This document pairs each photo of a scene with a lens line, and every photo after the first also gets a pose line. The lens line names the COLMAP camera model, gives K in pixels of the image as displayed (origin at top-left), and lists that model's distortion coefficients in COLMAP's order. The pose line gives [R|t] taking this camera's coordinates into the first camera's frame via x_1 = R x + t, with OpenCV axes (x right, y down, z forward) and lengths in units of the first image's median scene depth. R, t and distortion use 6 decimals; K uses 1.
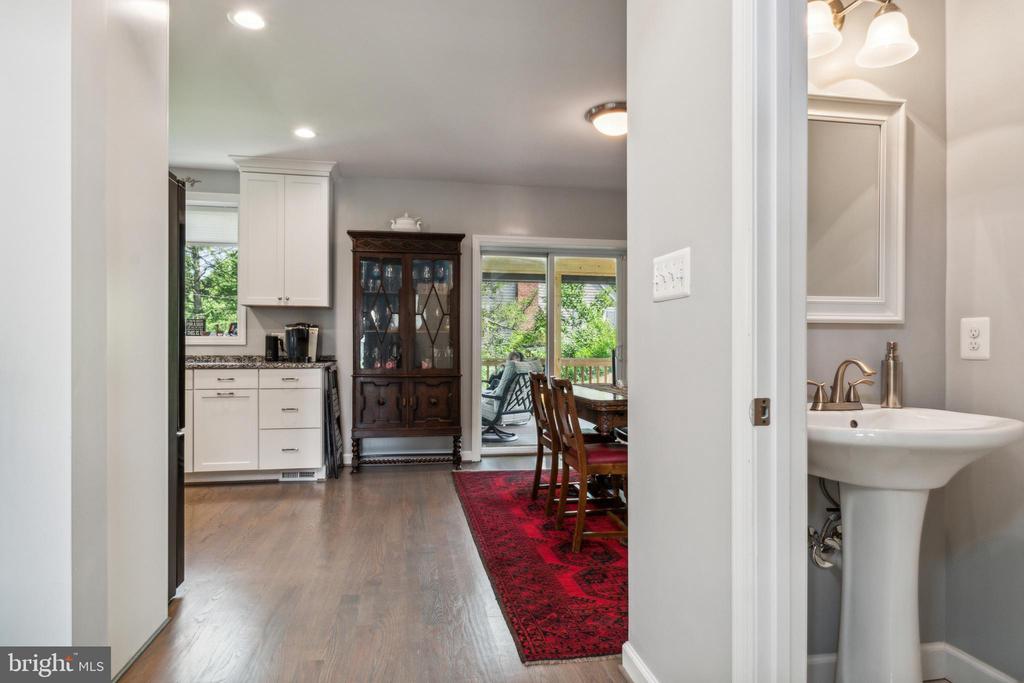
lens RADIAL K [[599.2, 0, 512.0], [0, 599.2, 341.5], [0, 0, 1]] dist [-0.000594, 0.000143]
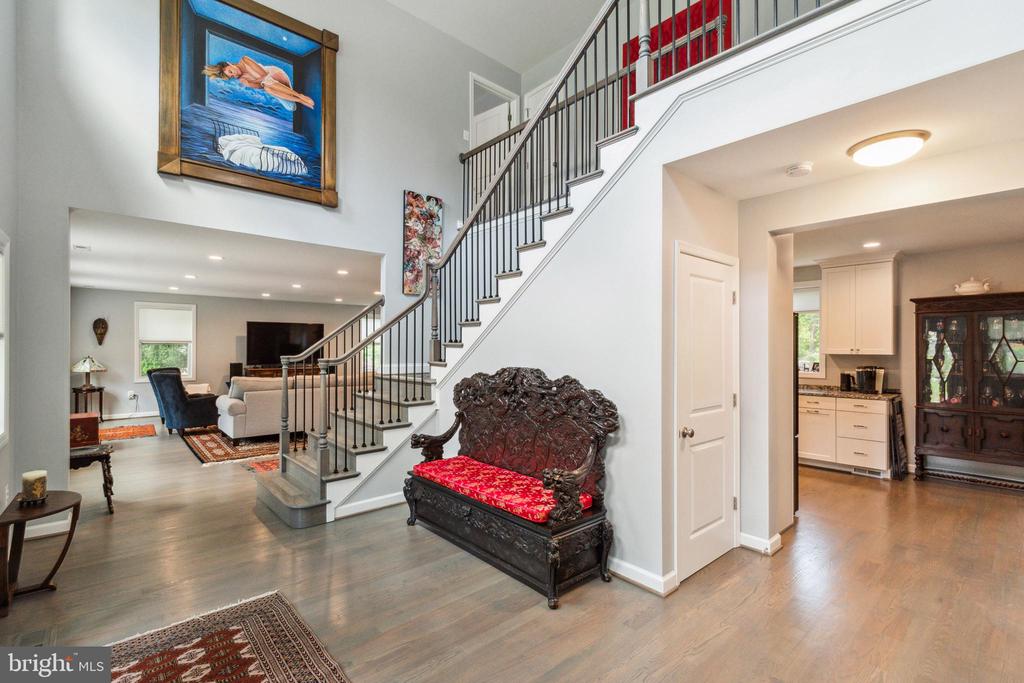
lens RADIAL K [[477.9, 0, 477.7], [0, 477.9, 342.9], [0, 0, 1]] dist [0.000324, -0.006067]
pose [[0.516566, -0.003992, -0.856238, 0.136653], [-0.000485, 0.999988, -0.004955, -0.078816], [0.856247, 0.002975, 0.516558, -0.381023]]
